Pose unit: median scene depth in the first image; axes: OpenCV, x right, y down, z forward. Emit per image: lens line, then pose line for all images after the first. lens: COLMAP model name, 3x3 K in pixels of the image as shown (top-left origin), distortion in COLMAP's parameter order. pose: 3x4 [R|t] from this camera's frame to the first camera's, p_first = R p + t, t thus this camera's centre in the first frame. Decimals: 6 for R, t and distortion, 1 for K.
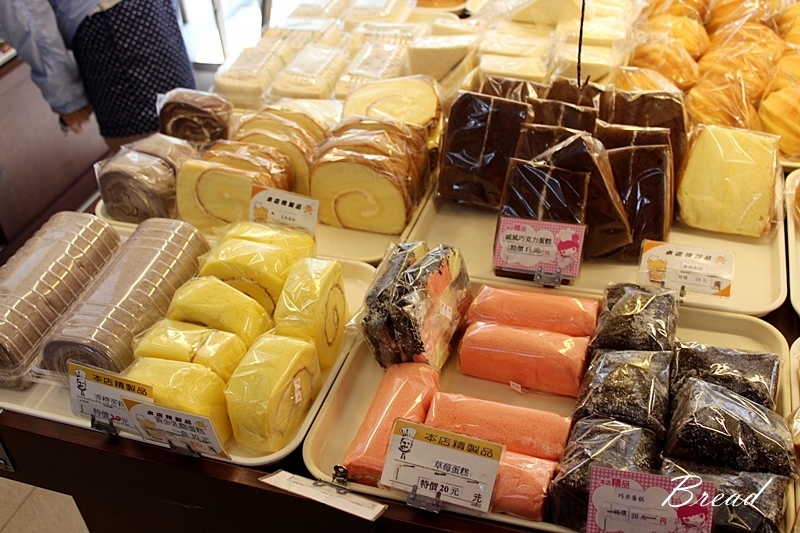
lens RADIAL K [[878.8, 0, 400.0], [0, 878.8, 266.5], [0, 0, 1]] dist [-0.109047, 0.130929]
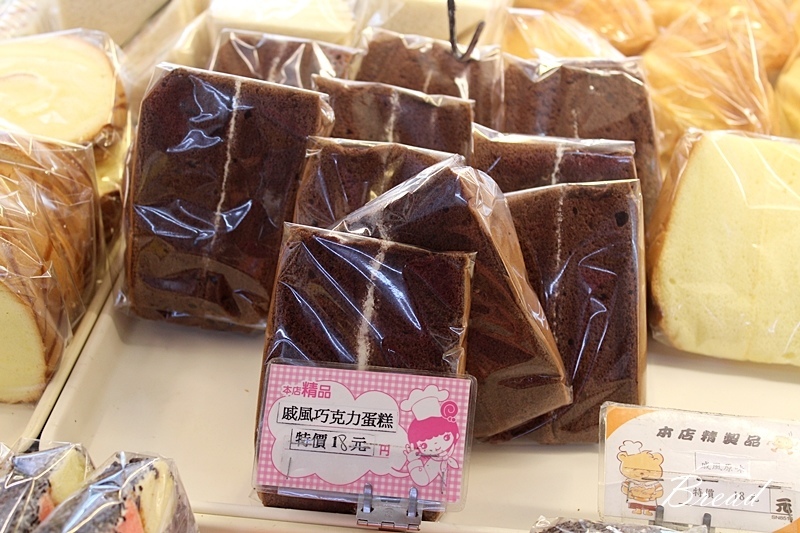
lens RADIAL K [[1353.6, 0, 400.0], [0, 1353.6, 266.5], [0, 0, 1]] dist [-0.001594, 0.012809]
pose [[0.976662, -0.039589, 0.211102, 0.042448], [0.049400, 0.997921, -0.041404, -0.075349], [-0.209024, 0.050866, 0.976587, 0.363209]]
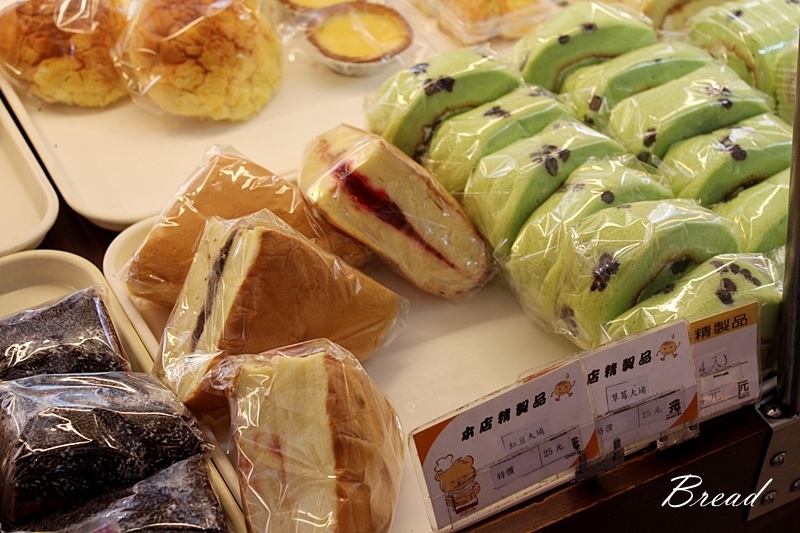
lens RADIAL K [[1353.6, 0, 400.0], [0, 1353.6, 266.5], [0, 0, 1]] dist [-0.001594, 0.012809]
pose [[0.686238, -0.410144, 0.600716, 0.015491], [0.395895, 0.903429, 0.164568, 0.014716], [-0.610201, 0.124888, 0.782341, 0.100250]]
